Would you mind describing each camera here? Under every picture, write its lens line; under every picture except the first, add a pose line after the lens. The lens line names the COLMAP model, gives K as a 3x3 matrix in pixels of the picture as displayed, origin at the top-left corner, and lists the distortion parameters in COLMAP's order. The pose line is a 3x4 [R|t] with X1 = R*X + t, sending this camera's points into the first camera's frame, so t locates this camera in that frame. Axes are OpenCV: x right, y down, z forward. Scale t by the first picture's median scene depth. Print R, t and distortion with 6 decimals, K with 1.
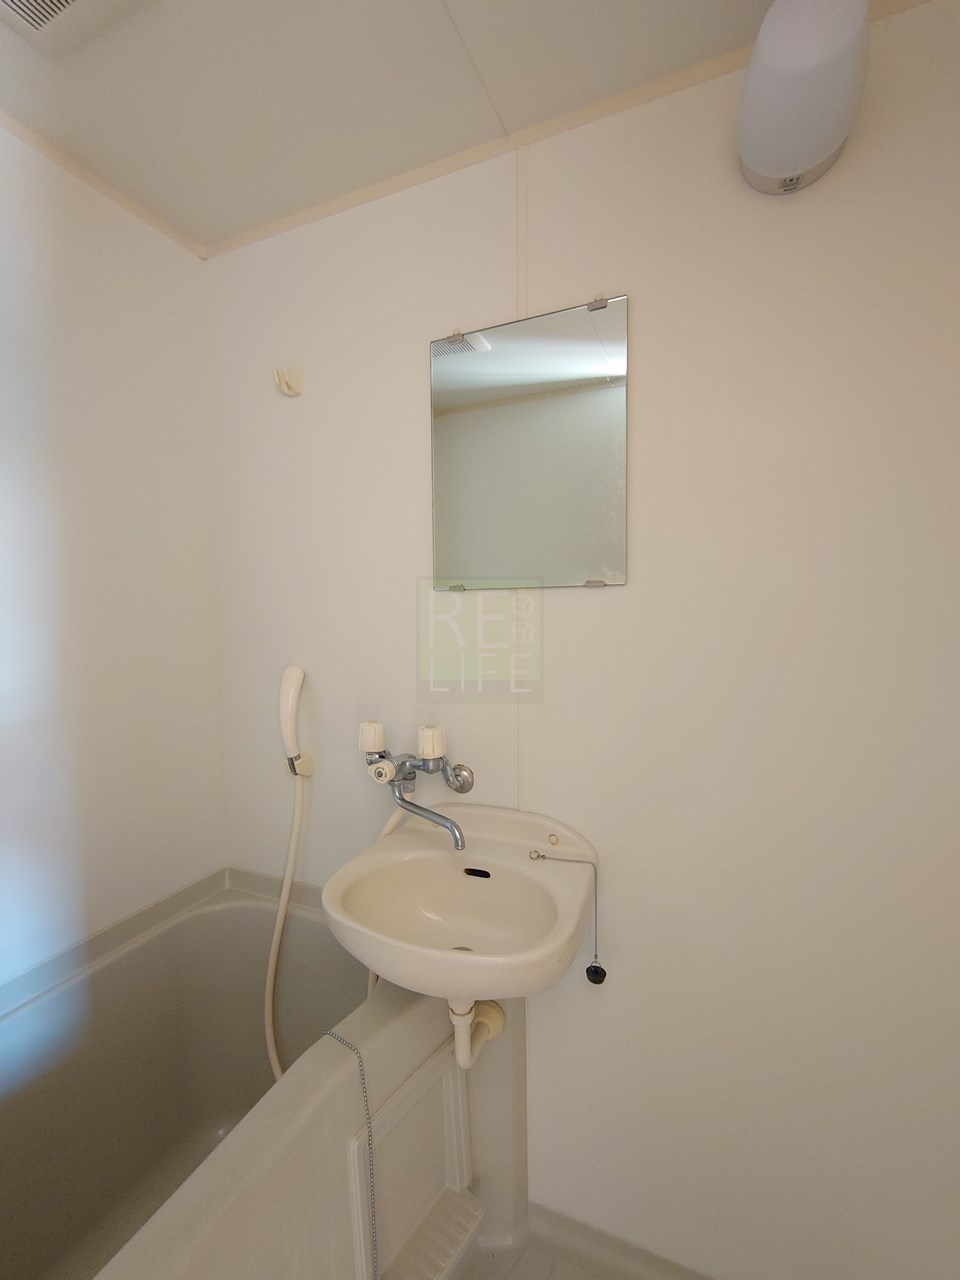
lens RADIAL K [[551.1, 0, 478.7], [0, 551.1, 645.1], [0, 0, 1]] dist [0.007153, -0.003769]
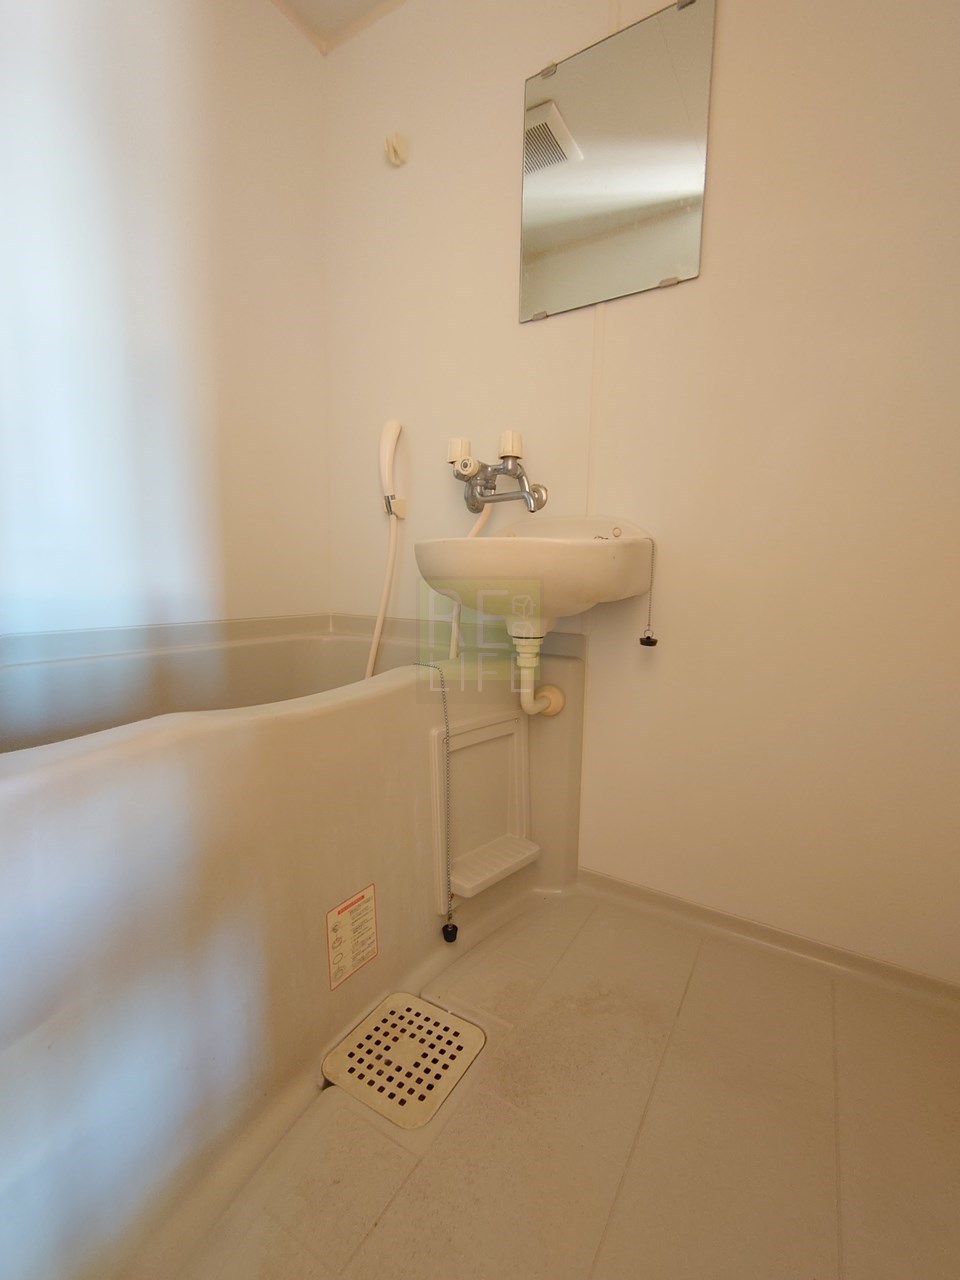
lens RADIAL K [[551.1, 0, 479.1], [0, 551.1, 639.7], [0, 0, 1]] dist [0.007153, -0.003769]
pose [[0.989539, 0.046811, -0.136458, 0.019268], [-0.039516, 0.997666, 0.055686, 0.434201], [0.138746, -0.049711, 0.989080, -0.125755]]
